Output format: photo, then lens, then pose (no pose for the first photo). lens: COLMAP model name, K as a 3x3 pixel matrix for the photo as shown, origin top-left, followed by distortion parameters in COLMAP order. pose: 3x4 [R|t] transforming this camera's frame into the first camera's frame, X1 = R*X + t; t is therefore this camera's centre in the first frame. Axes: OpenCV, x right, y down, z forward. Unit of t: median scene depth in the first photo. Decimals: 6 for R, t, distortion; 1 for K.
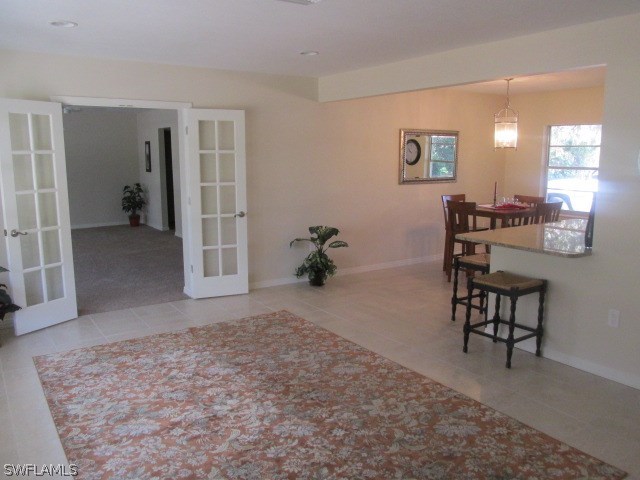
lens RADIAL K [[541.8, 0, 318.0], [0, 541.8, 241.0], [0, 0, 1]] dist [-0.084394, -0.001345]
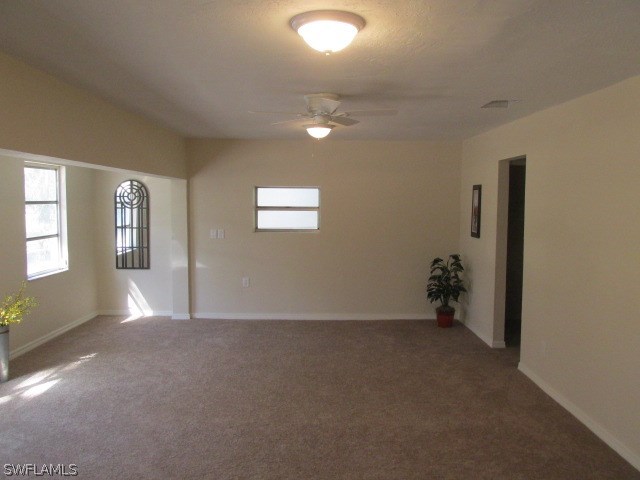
lens RADIAL K [[541.8, 0, 318.8], [0, 541.8, 239.9], [0, 0, 1]] dist [-0.084394, -0.001345]
pose [[0.837186, 0.044456, -0.545108, -0.137437], [-0.106420, 0.990882, -0.082631, -0.058893], [0.536464, 0.127189, 0.834284, 0.415398]]
